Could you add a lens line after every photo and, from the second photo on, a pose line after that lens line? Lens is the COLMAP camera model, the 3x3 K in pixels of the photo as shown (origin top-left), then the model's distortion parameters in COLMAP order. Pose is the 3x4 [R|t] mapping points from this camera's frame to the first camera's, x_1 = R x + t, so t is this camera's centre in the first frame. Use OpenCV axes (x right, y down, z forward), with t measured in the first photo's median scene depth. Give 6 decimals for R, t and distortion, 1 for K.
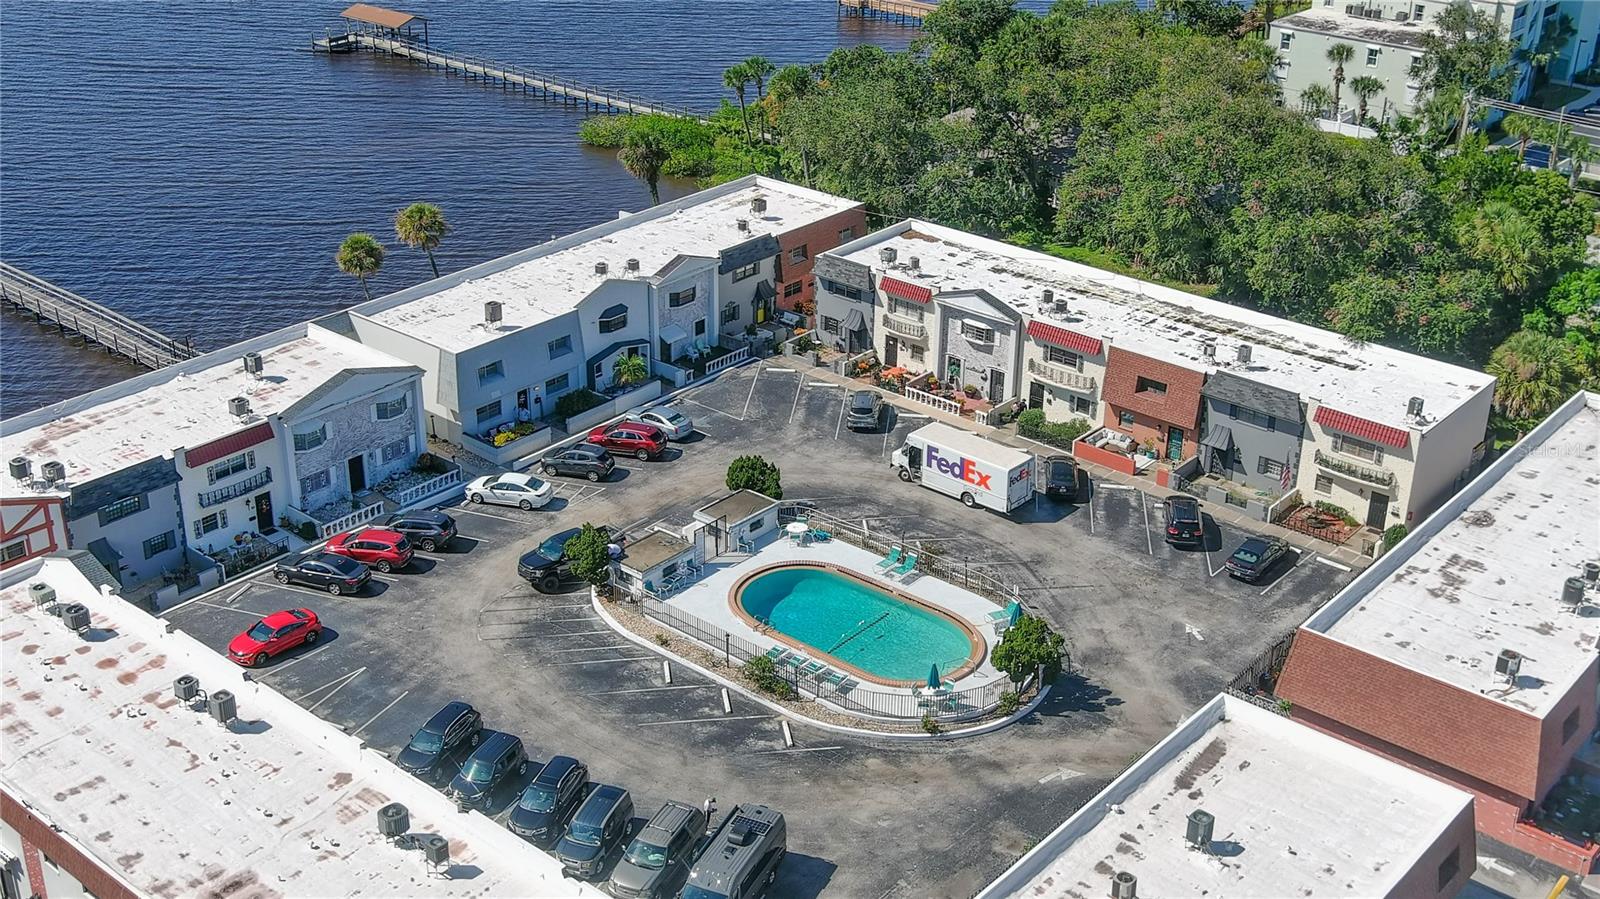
lens RADIAL K [[1841.3, 0, 800.0], [0, 1841.3, 449.5], [0, 0, 1]] dist [0.011695, -0.010058]
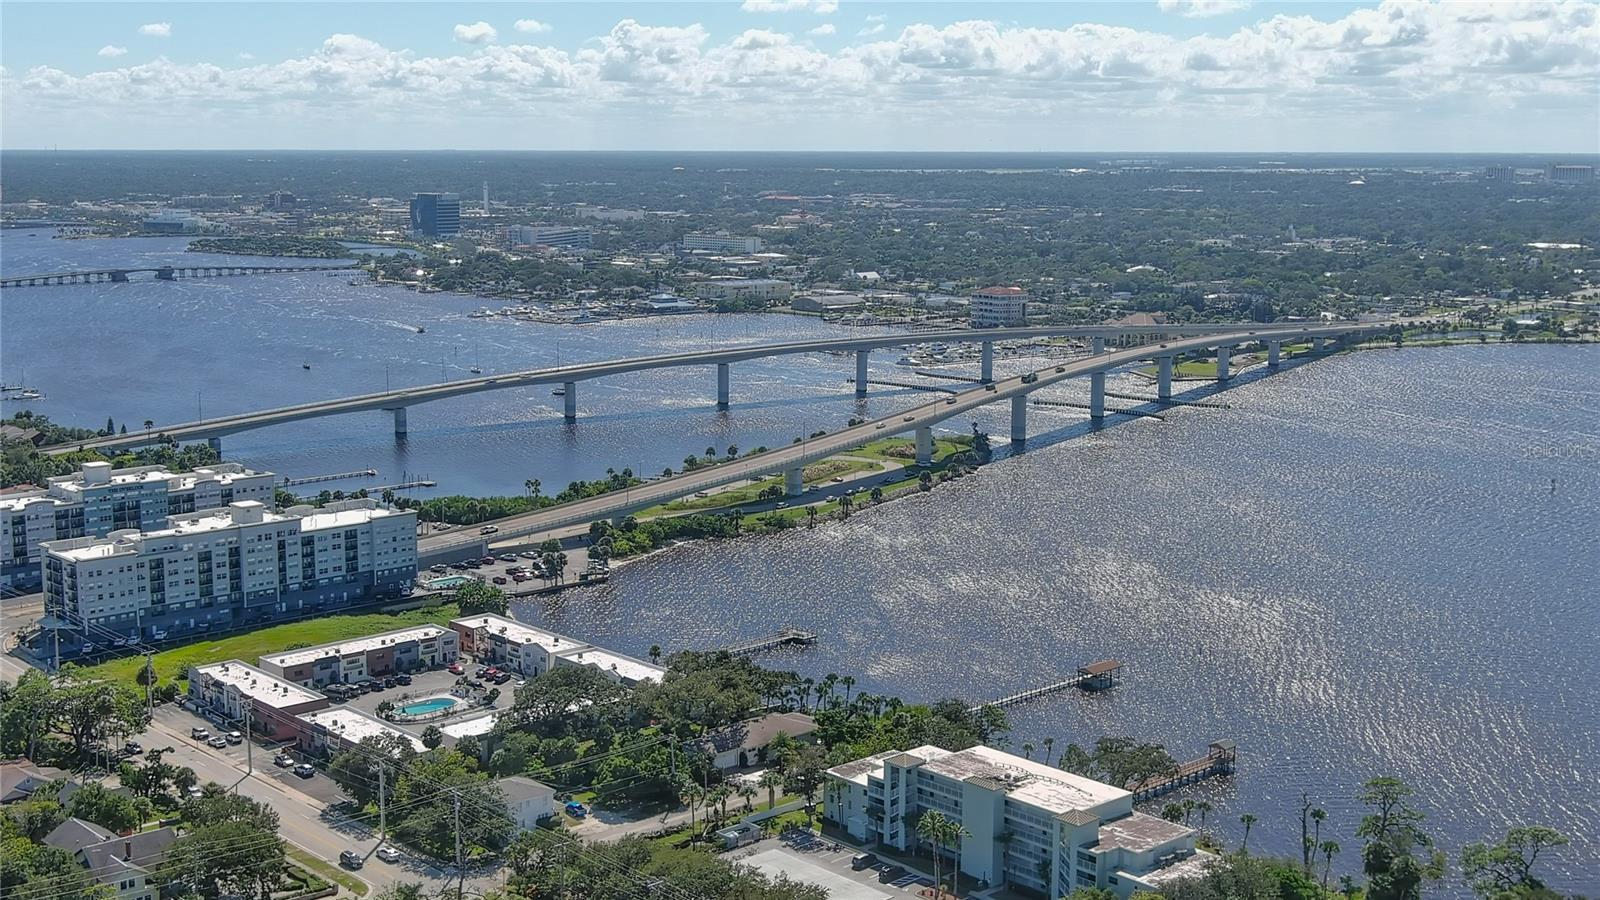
lens RADIAL K [[1955.3, 0, 800.0], [0, 1955.3, 450.0], [0, 0, 1]] dist [0.020247, -0.056647]
pose [[-0.118996, 0.143797, -0.982427, 3.564052], [-0.433300, 0.882746, 0.181690, -1.348694], [0.893360, 0.447306, -0.042736, 1.447467]]
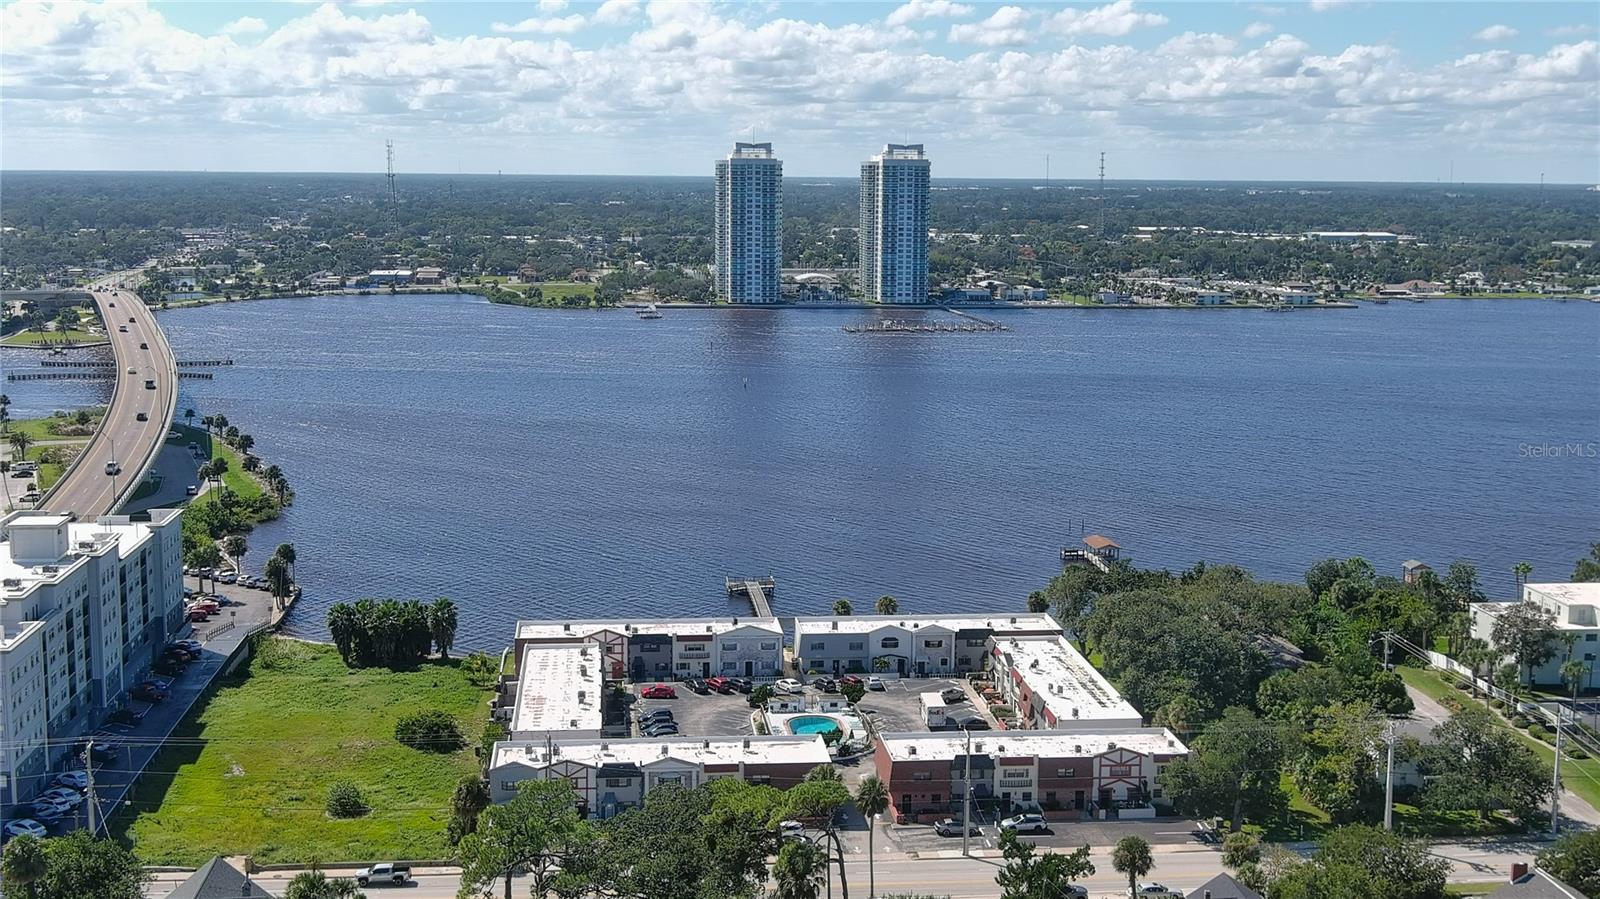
lens RADIAL K [[1955.3, 0, 800.0], [0, 1955.3, 449.5], [0, 0, 1]] dist [0.020247, -0.056647]
pose [[0.721253, 0.091693, -0.686576, 1.627873], [-0.297798, 0.935966, -0.187839, 0.214957], [0.625389, 0.339940, 0.702374, -0.949057]]
